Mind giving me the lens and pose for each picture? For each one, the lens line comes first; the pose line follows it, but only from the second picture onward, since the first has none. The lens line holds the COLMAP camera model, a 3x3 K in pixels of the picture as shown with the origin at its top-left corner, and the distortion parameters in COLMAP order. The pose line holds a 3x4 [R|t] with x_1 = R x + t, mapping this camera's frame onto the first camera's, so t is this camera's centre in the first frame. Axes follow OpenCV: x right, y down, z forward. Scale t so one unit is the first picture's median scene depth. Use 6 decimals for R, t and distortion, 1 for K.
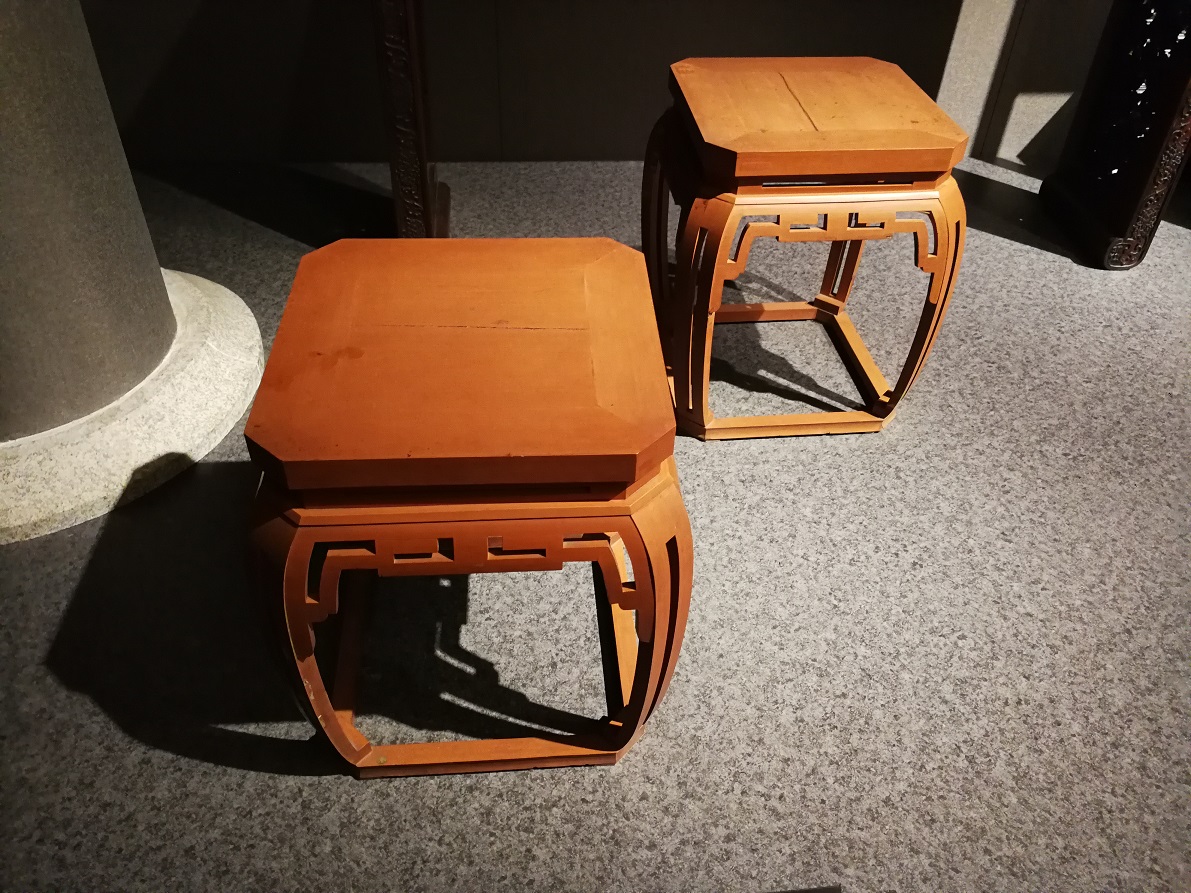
lens RADIAL K [[939.1, 0, 591.2], [0, 939.1, 452.1], [0, 0, 1]] dist [0.015213, -0.029414]
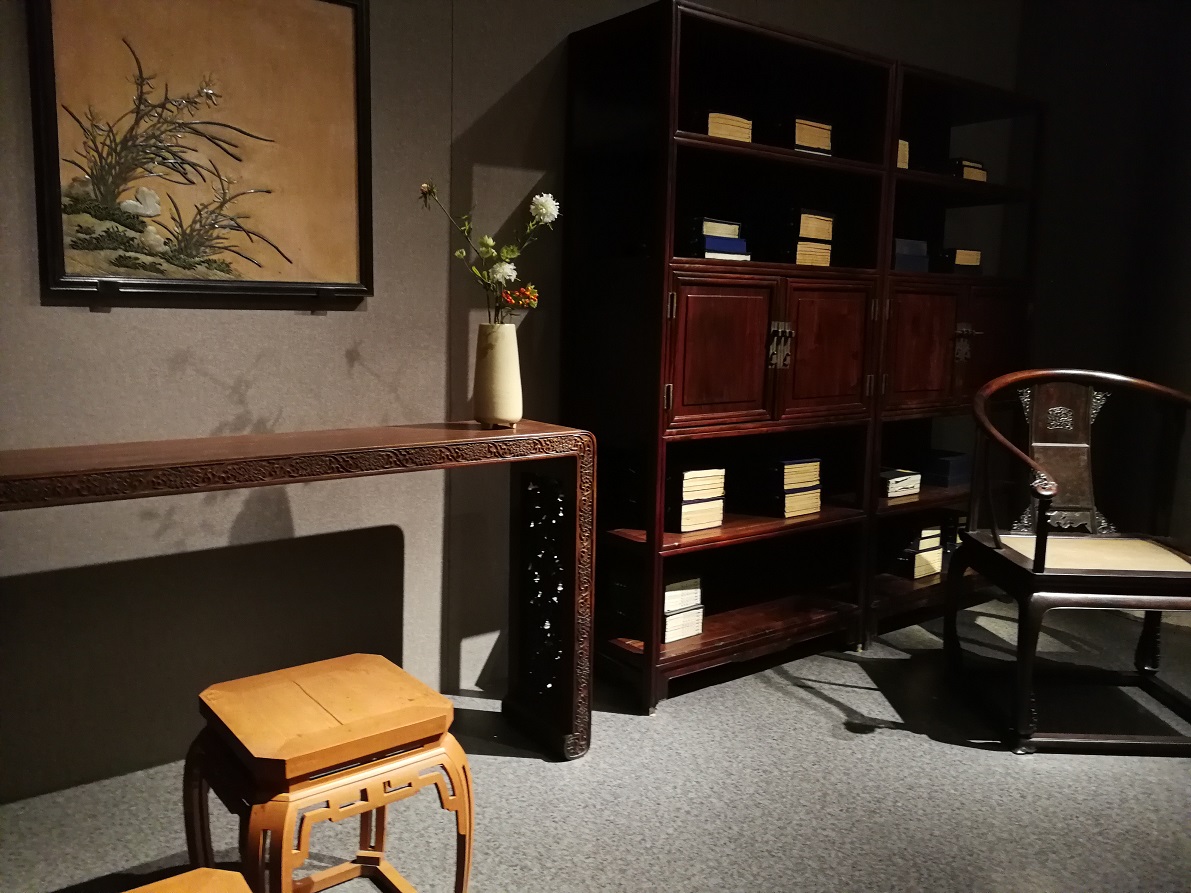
lens RADIAL K [[939.1, 0, 591.2], [0, 939.1, 453.0], [0, 0, 1]] dist [0.015213, -0.029414]
pose [[0.835114, -0.074631, 0.544990, -0.105762], [0.346198, 0.841234, -0.415297, -0.006996], [-0.427470, 0.535495, 0.728364, -0.191858]]
